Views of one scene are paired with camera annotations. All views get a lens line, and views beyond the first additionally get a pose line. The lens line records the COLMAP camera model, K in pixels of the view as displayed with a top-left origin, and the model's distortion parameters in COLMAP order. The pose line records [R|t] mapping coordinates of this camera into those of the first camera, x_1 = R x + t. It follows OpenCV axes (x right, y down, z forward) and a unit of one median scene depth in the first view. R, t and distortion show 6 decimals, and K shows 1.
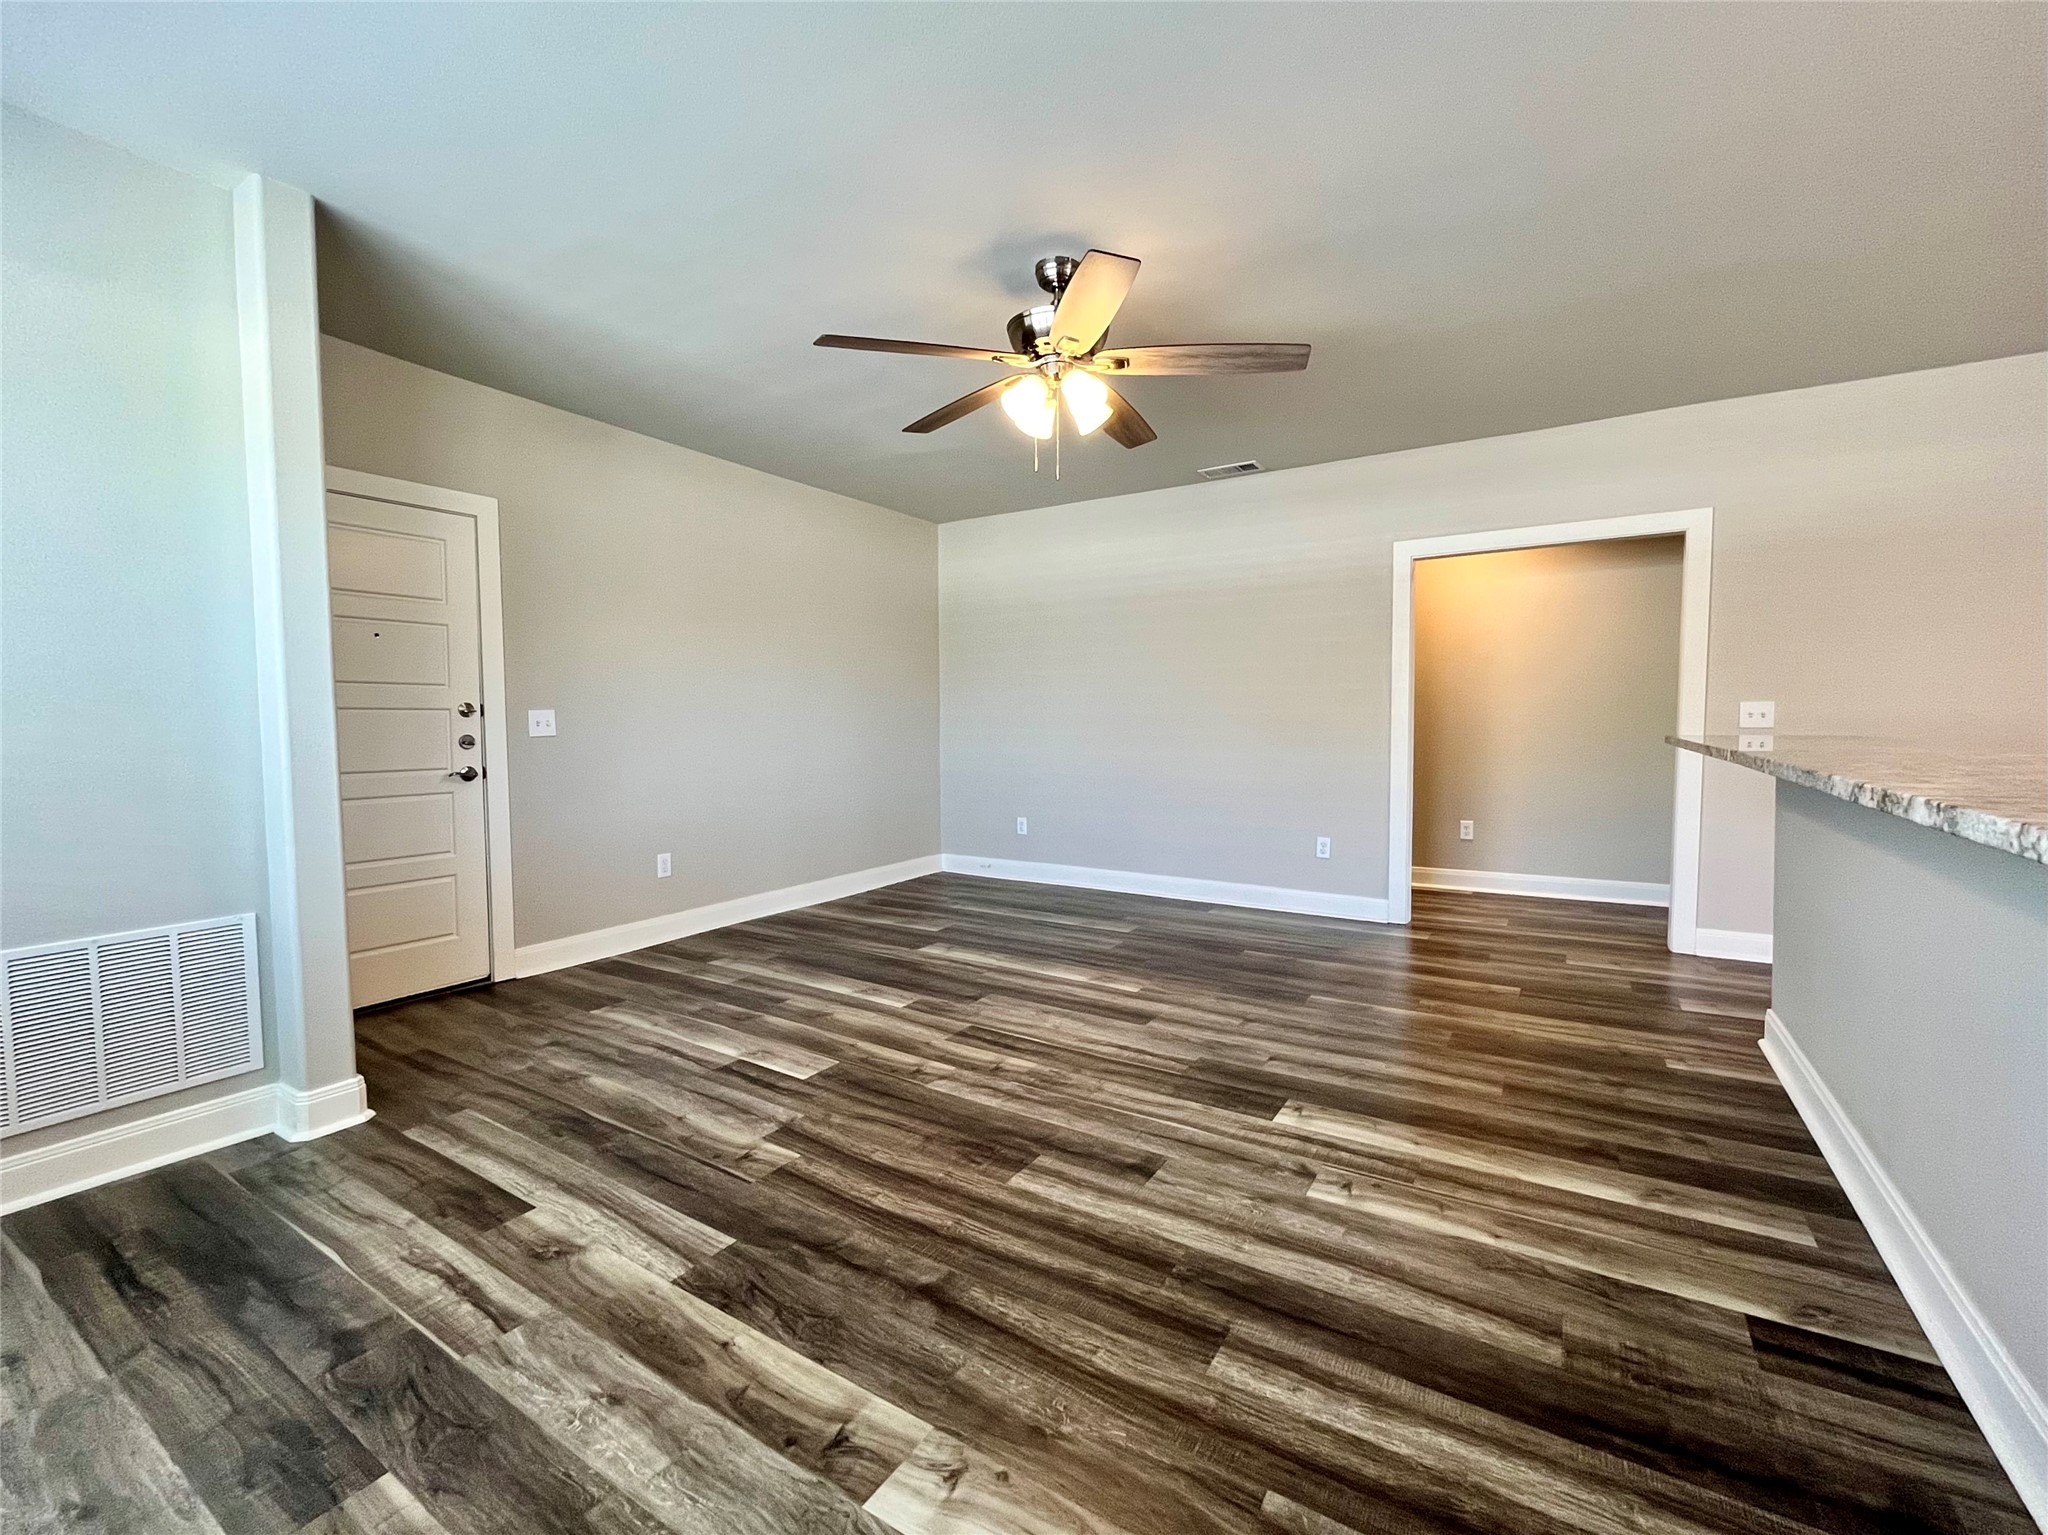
lens RADIAL K [[836.1, 0, 1025.7], [0, 836.1, 766.0], [0, 0, 1]] dist [-0.003422, 0.000452]
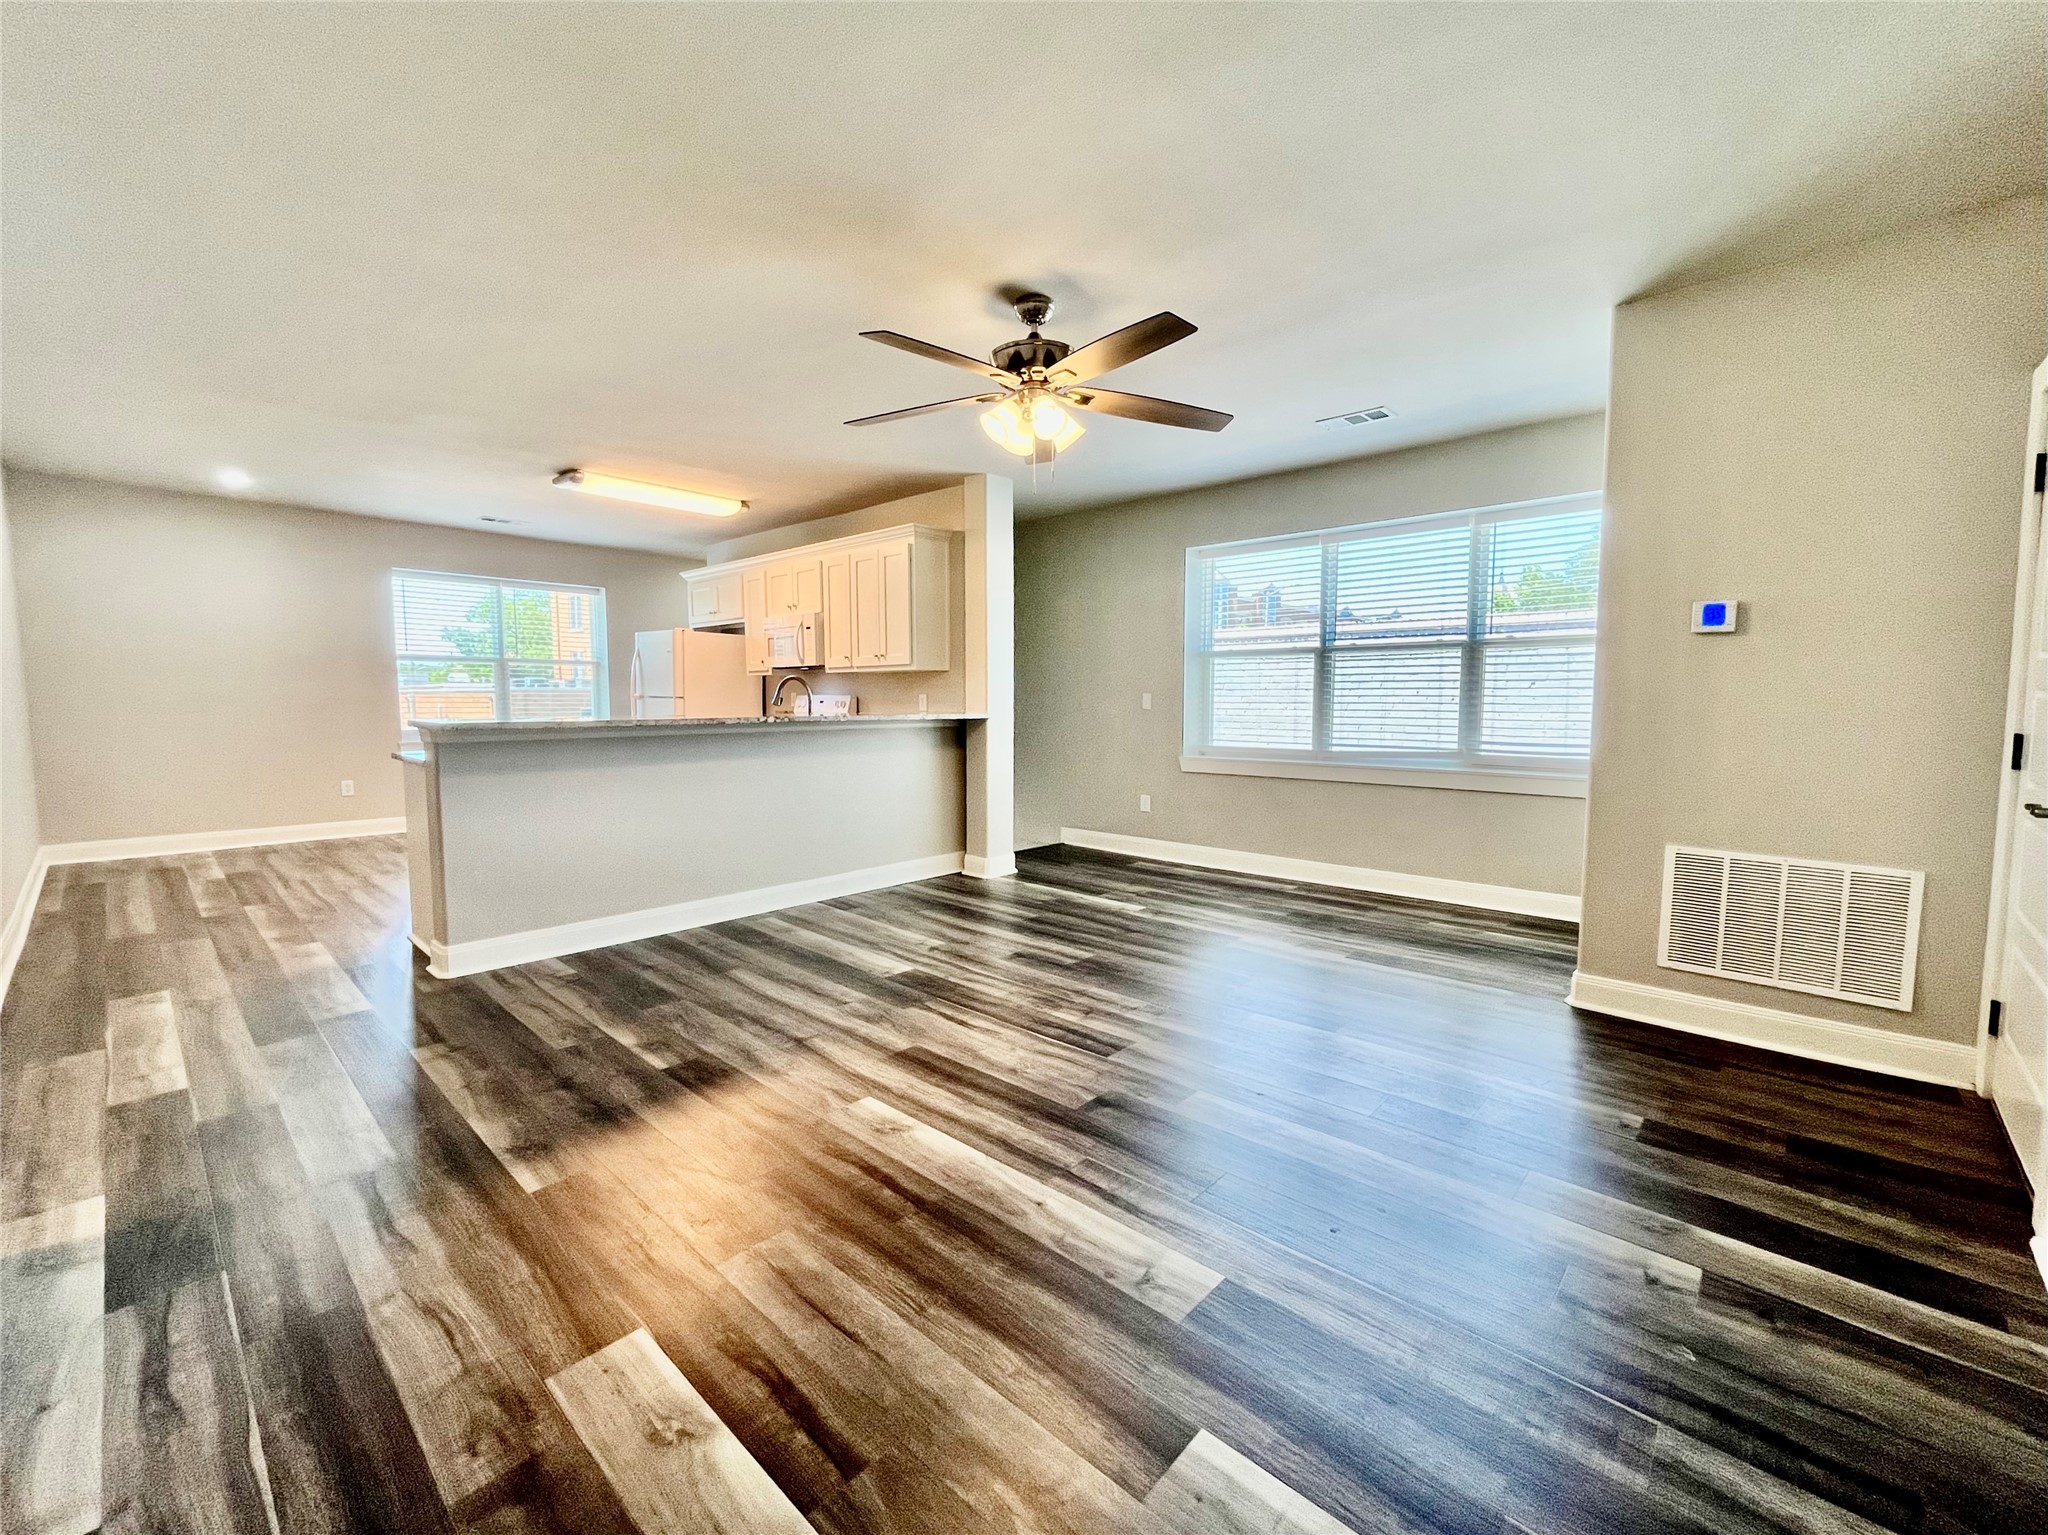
lens RADIAL K [[836.1, 0, 1022.9], [0, 836.1, 768.2], [0, 0, 1]] dist [-0.003422, 0.000452]
pose [[-0.981234, -0.012031, 0.192446, -0.176794], [0.016077, 0.989471, 0.143833, -0.142943], [-0.192150, 0.144228, -0.970709, 2.261670]]
